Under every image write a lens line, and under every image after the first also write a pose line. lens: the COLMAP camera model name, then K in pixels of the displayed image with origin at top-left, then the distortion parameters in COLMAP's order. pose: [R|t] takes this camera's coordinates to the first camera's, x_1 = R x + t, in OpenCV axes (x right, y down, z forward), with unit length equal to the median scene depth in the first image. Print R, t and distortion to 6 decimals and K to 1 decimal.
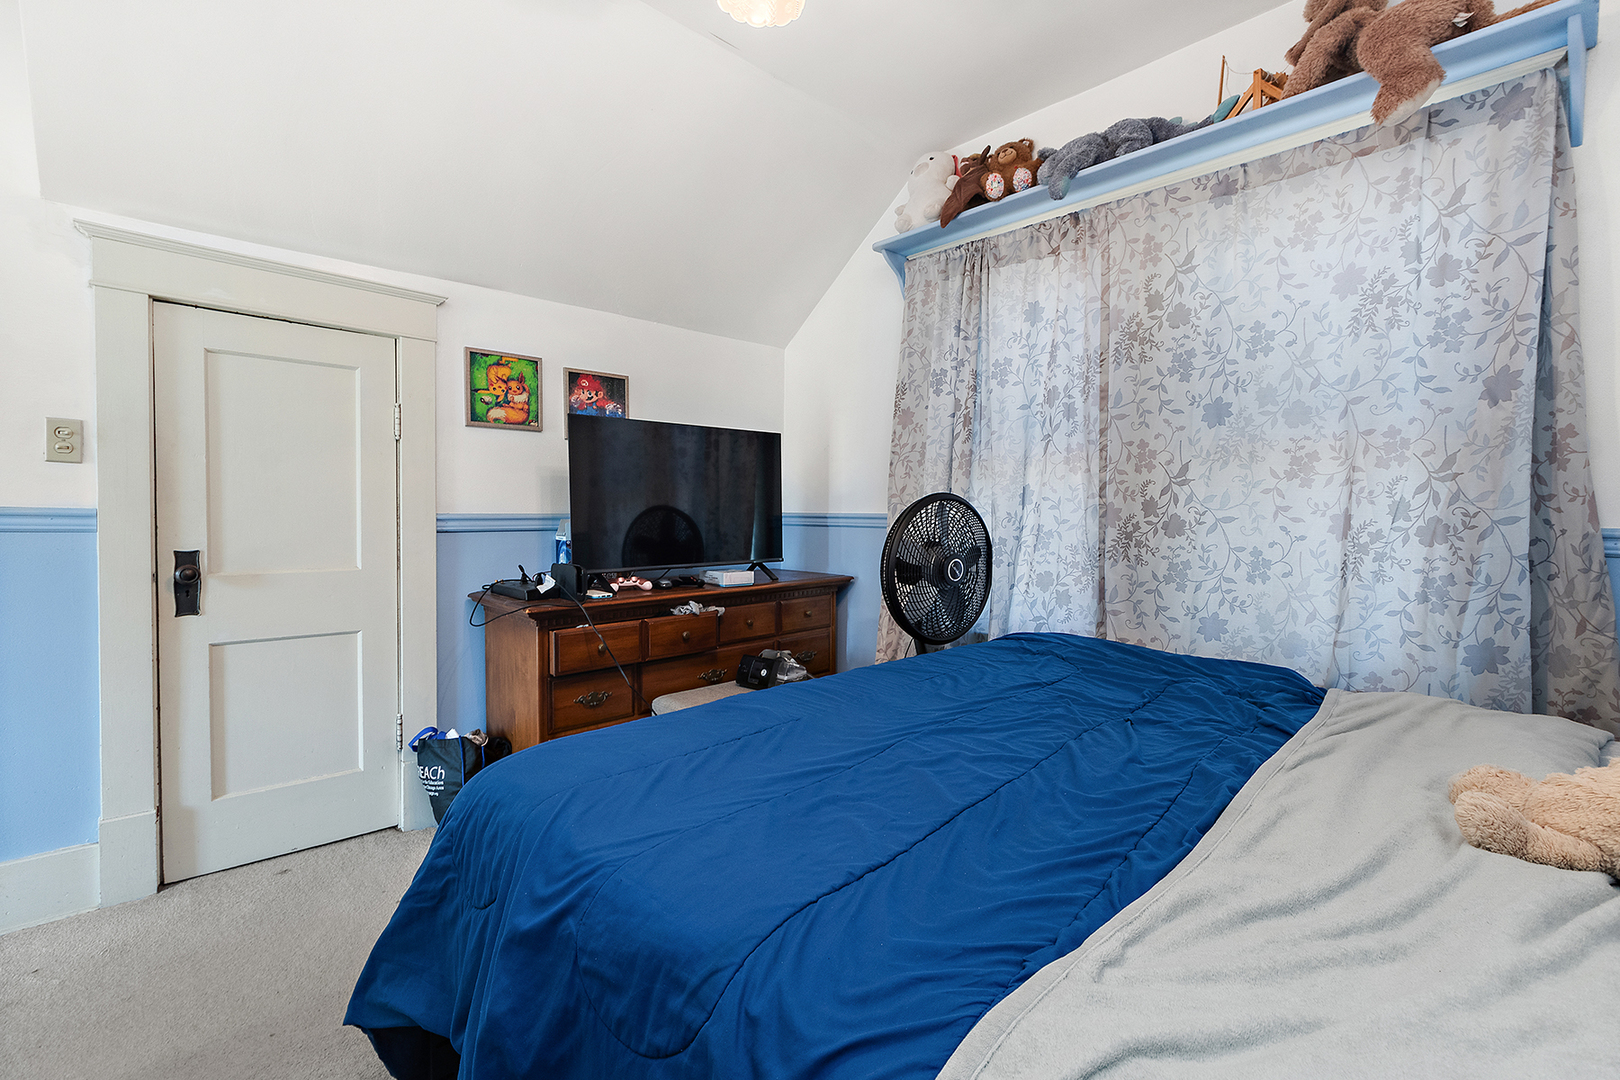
lens RADIAL K [[735.5, 0, 810.9], [0, 735.5, 529.3], [0, 0, 1]] dist [0.000617, -0.003759]
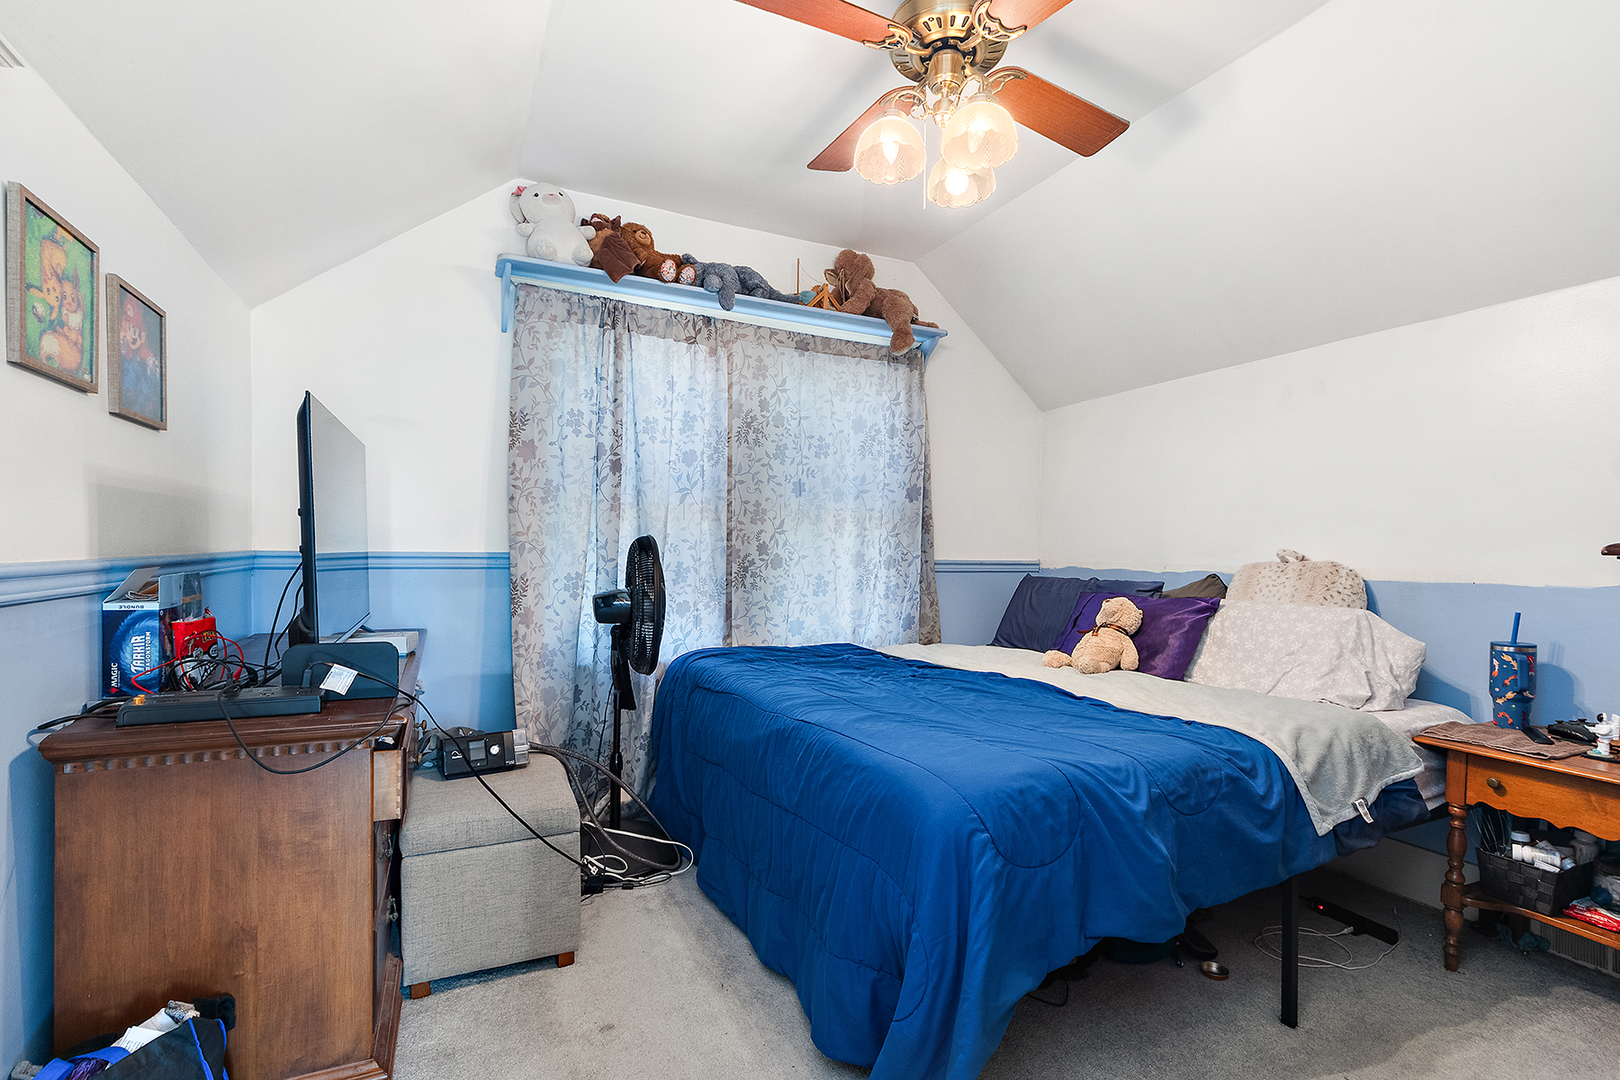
lens RADIAL K [[735.5, 0, 812.0], [0, 735.5, 550.0], [0, 0, 1]] dist [0.000617, -0.003759]
pose [[0.285222, -0.007297, 0.958434, -0.894044], [0.011010, 0.999930, 0.004337, -0.033150], [-0.958398, 0.009315, 0.285282, 0.512912]]
